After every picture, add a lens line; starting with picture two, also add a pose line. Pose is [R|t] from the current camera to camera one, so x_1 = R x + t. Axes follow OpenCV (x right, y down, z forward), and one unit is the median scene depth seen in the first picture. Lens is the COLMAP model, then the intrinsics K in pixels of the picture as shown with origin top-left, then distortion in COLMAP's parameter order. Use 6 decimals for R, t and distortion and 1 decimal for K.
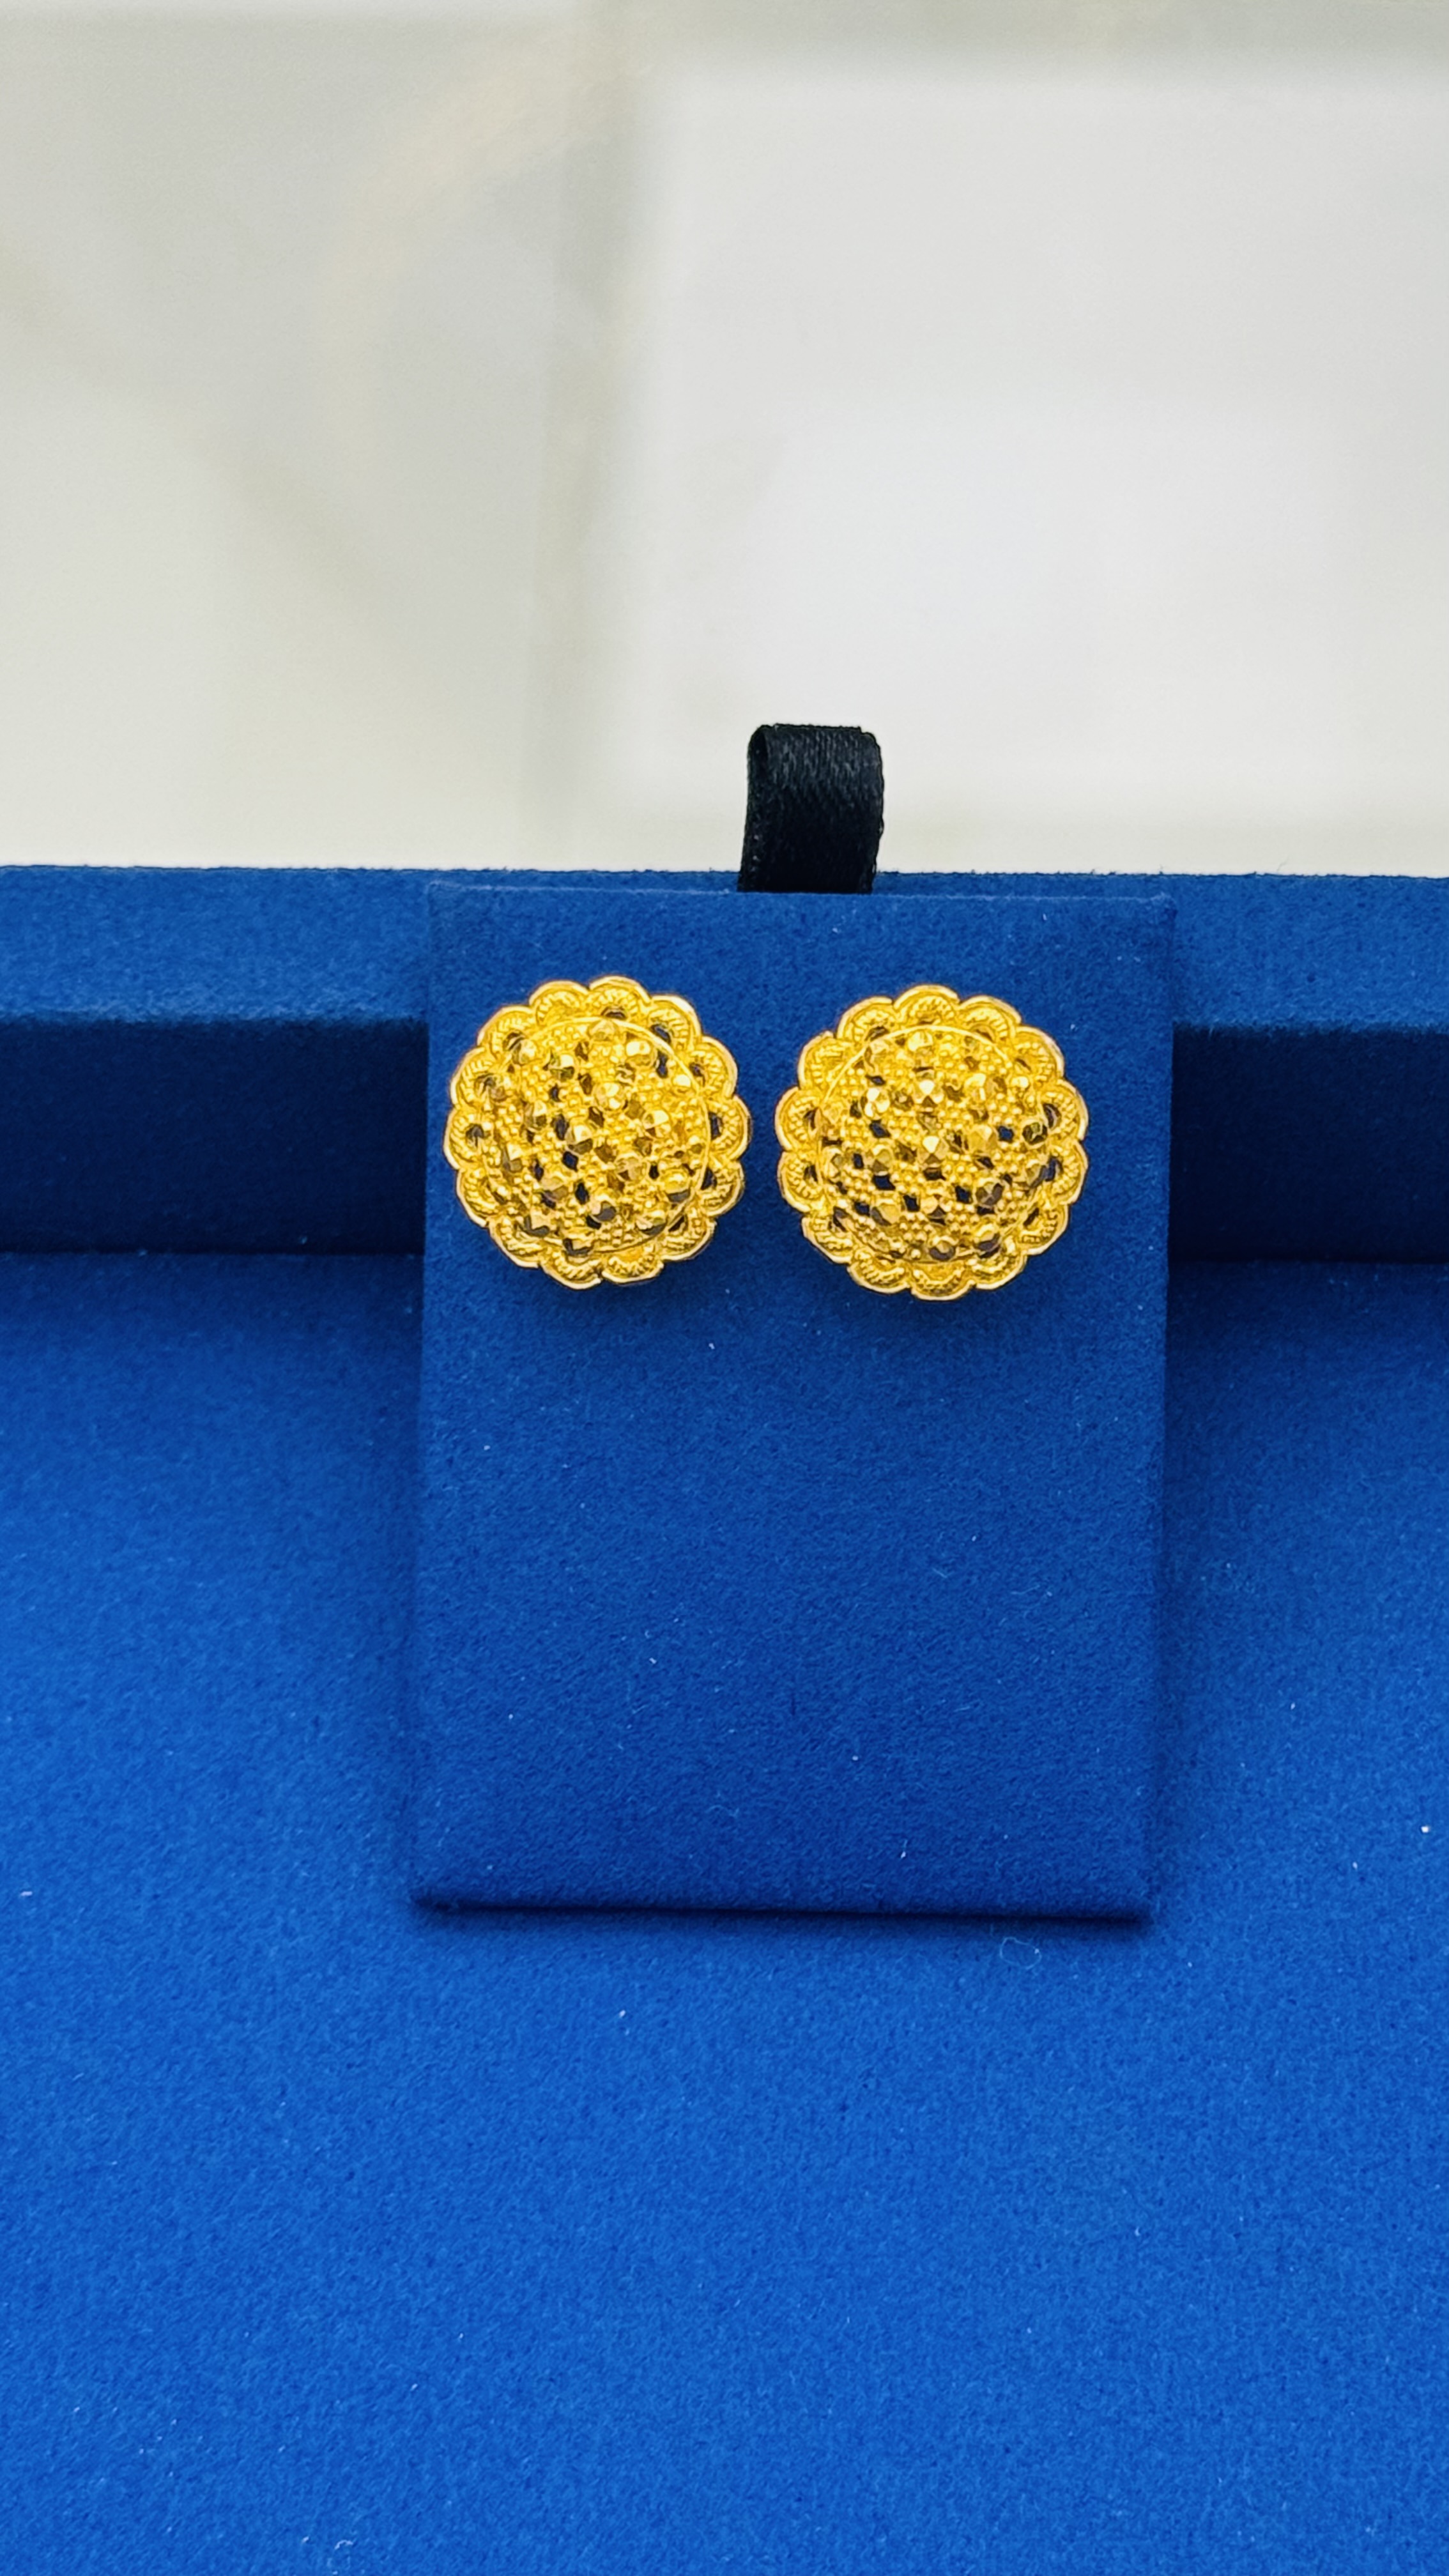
lens RADIAL K [[6037.5, 0, 988.1], [0, 6037.5, 1426.8], [0, 0, 1]] dist [0.032290, 0.717289]
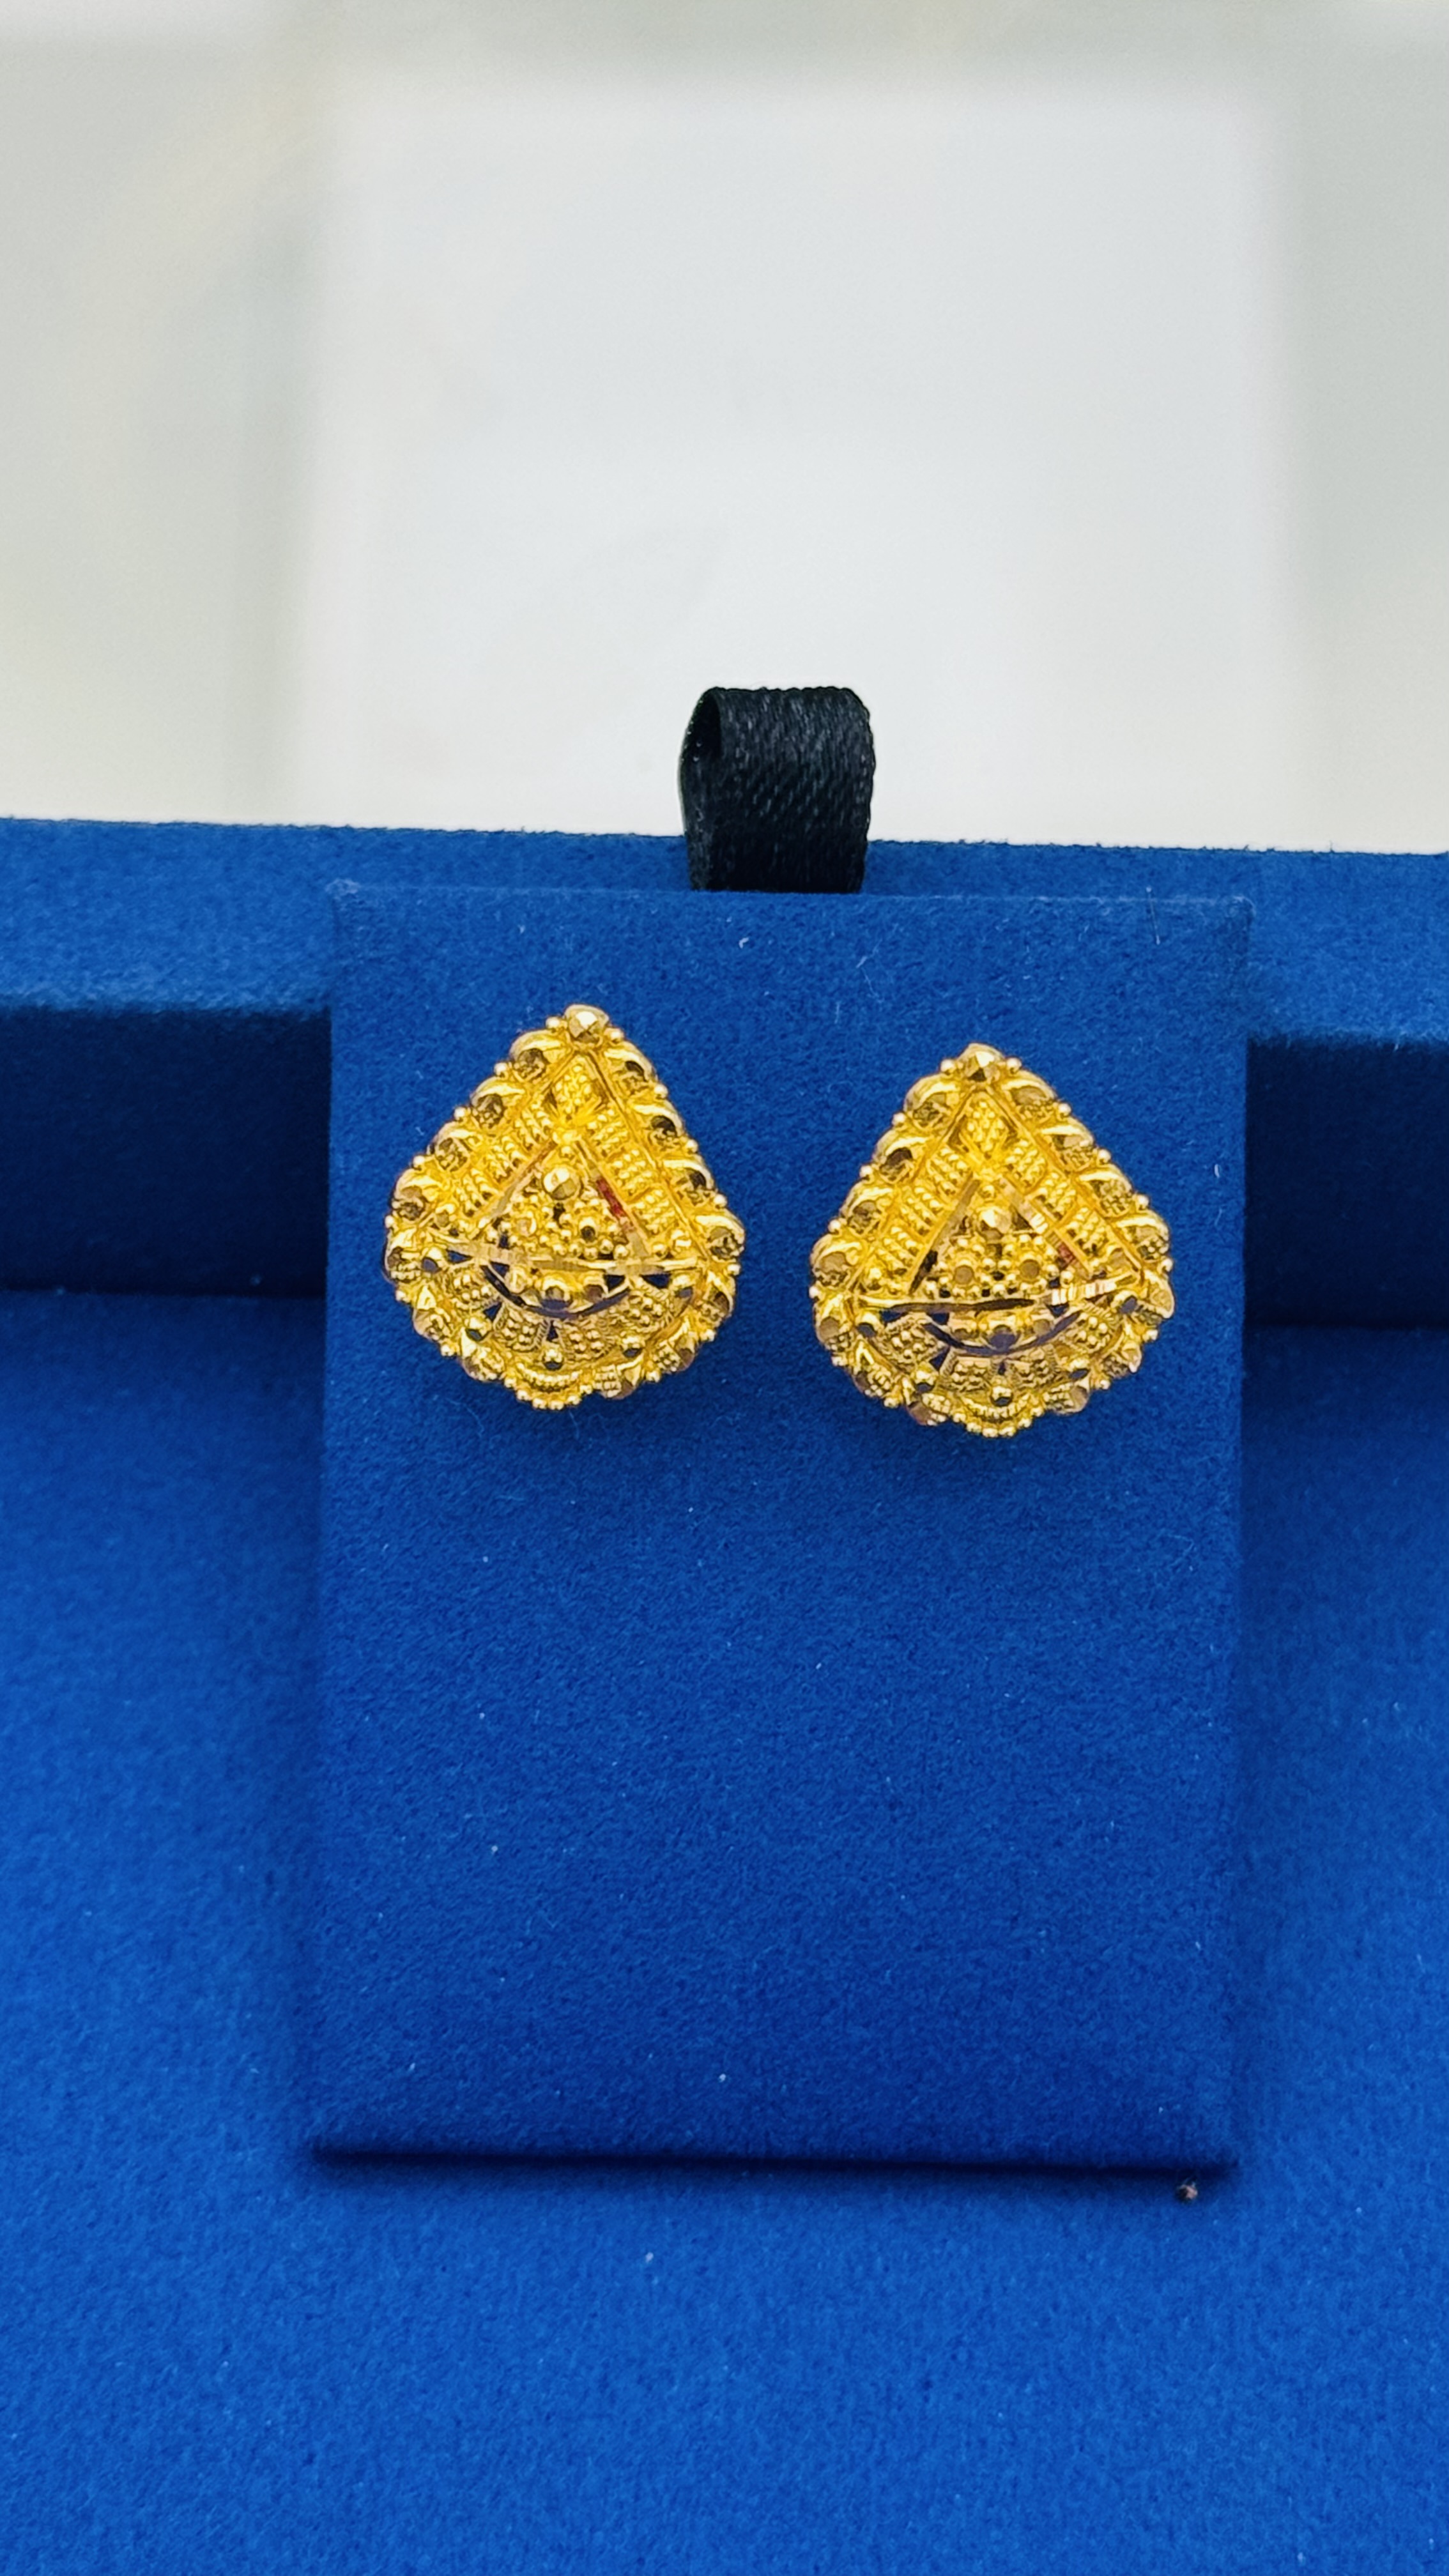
lens RADIAL K [[5990.9, 0, 693.7], [0, 5990.9, 1280.7], [0, 0, 1]] dist [0.060820, 0.179768]
pose [[0.999734, 0.020095, -0.011314, -0.048017], [-0.020393, 0.999430, -0.026898, -0.010801], [0.010767, 0.027122, 0.999574, 0.200703]]
